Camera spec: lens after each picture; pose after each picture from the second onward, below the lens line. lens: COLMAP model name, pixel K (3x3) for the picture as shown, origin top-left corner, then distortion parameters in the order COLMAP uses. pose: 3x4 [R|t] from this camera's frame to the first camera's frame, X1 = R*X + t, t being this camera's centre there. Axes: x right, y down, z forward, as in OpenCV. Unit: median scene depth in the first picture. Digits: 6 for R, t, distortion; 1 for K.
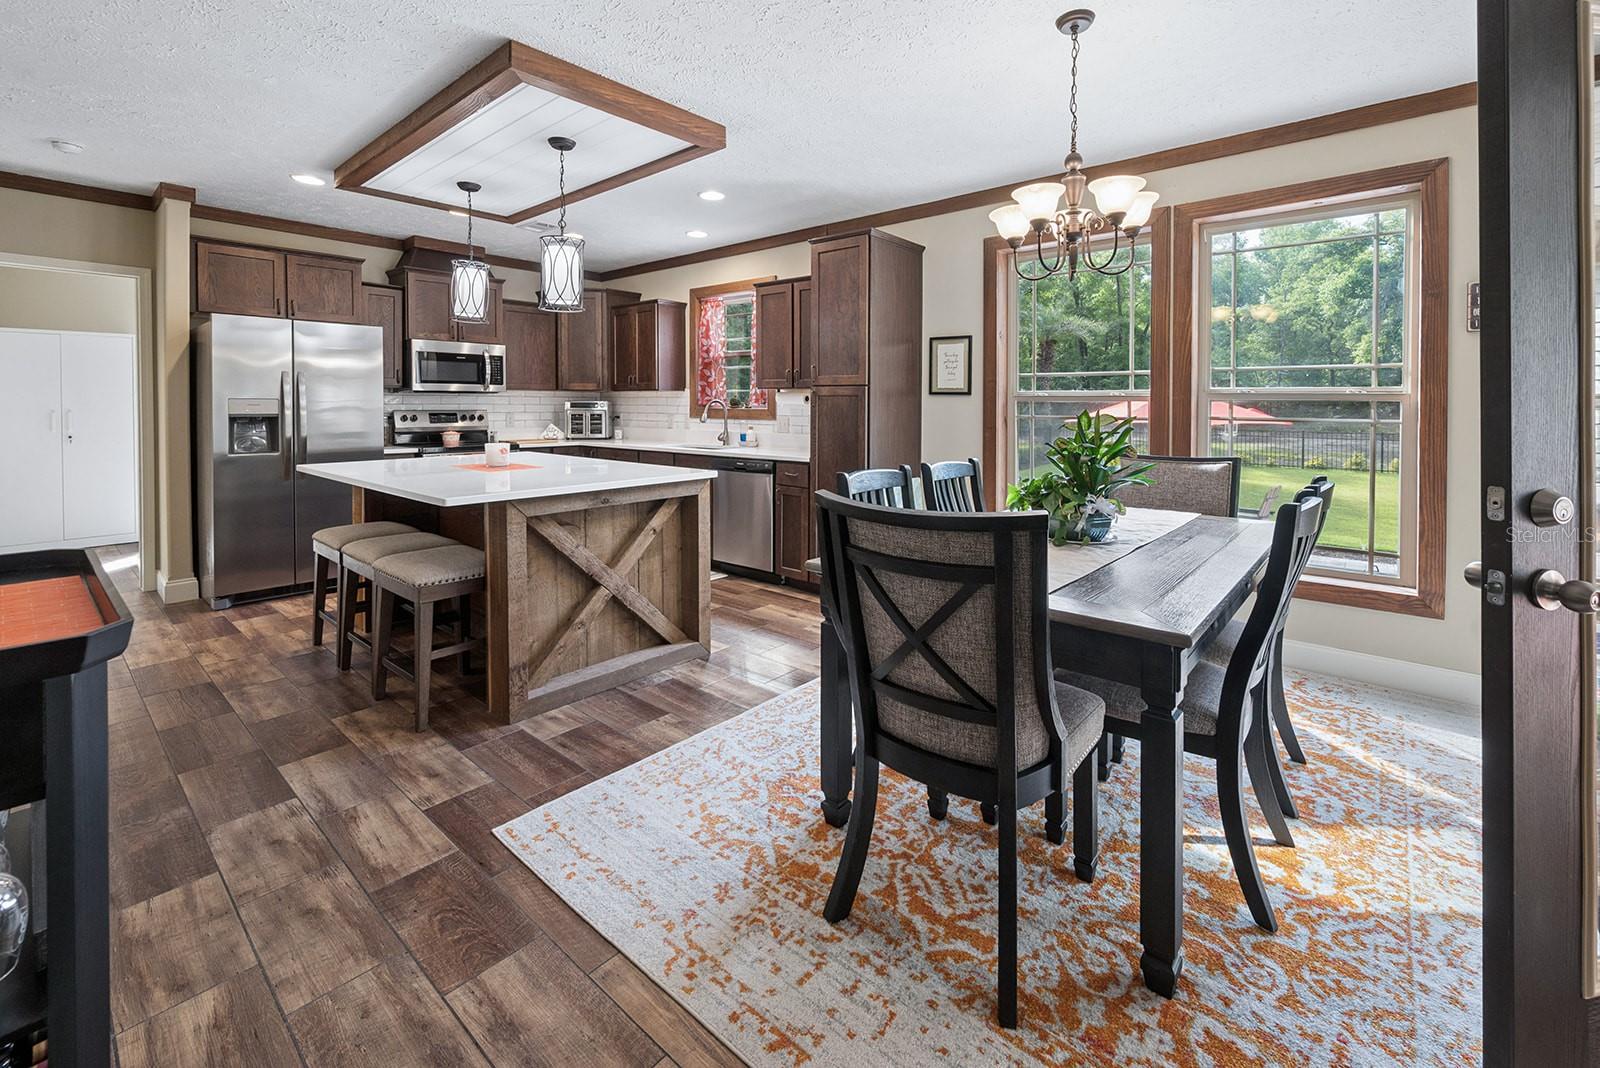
lens RADIAL K [[679.7, 0, 796.7], [0, 679.7, 422.9], [0, 0, 1]] dist [-0.000750, -0.000191]
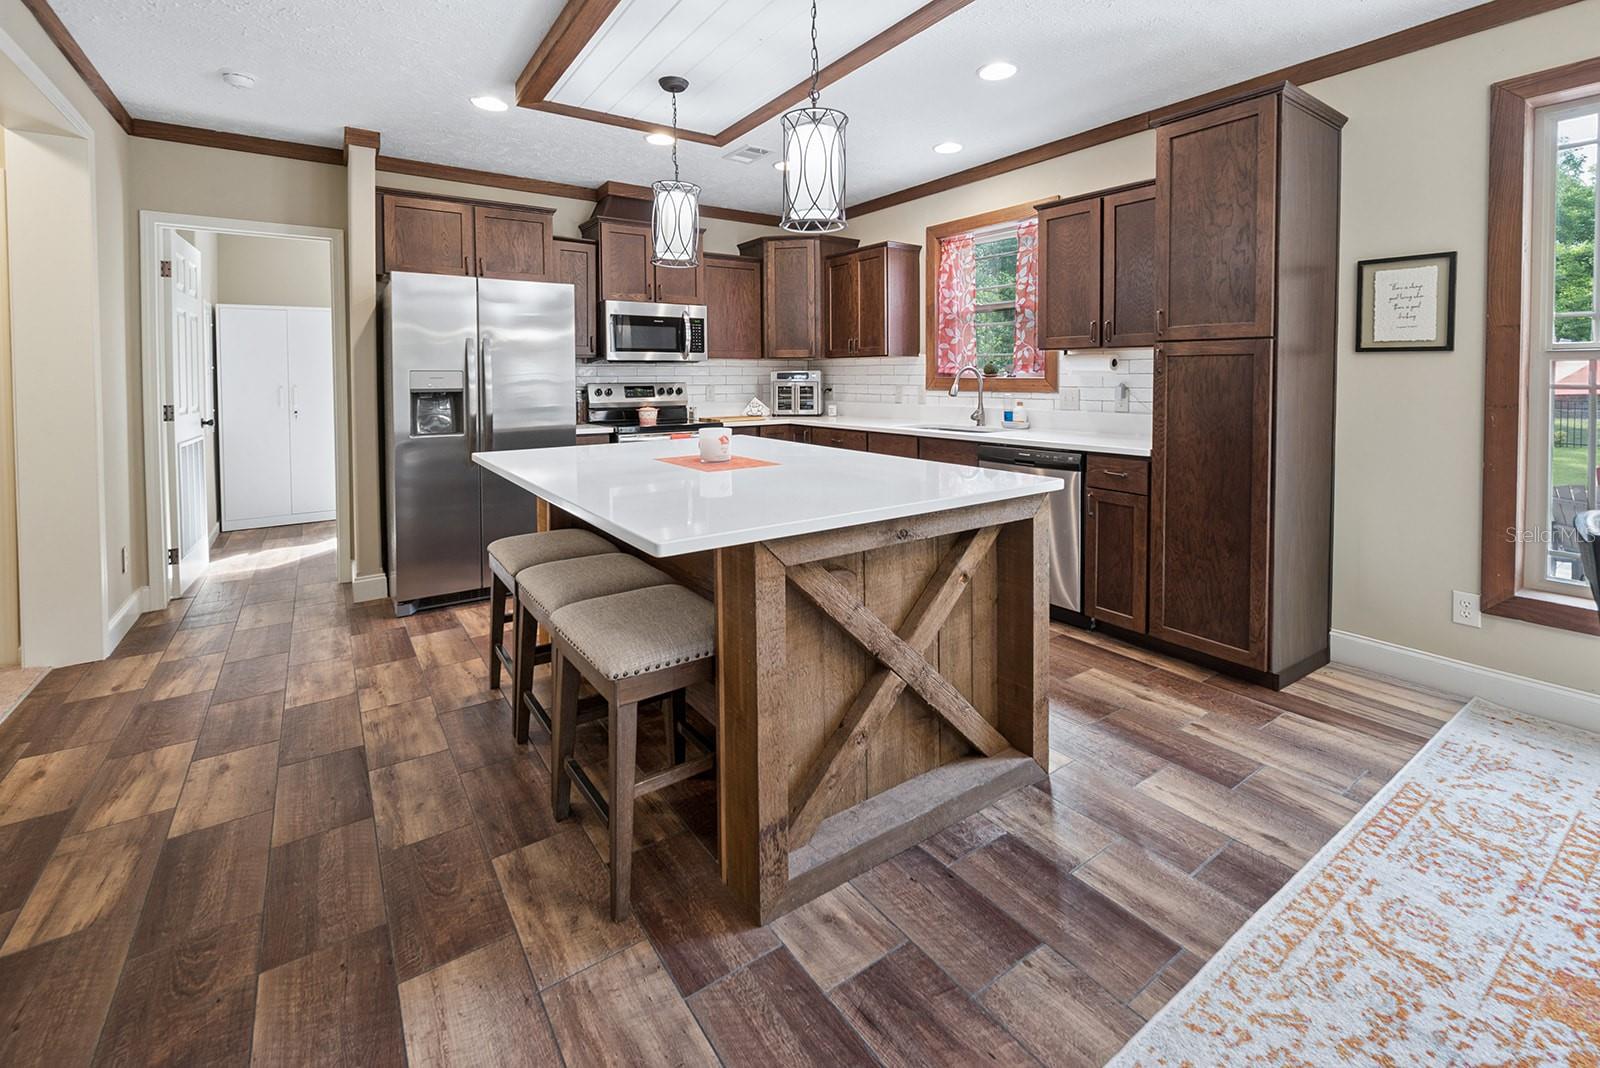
lens RADIAL K [[686.3, 0, 825.1], [0, 686.3, 395.8], [0, 0, 1]] dist [0.000299, 0.000146]
pose [[0.978251, -0.003207, -0.207399, -0.143071], [0.003815, 0.999990, 0.002532, -0.004536], [0.207389, -0.003268, 0.978253, 0.257396]]
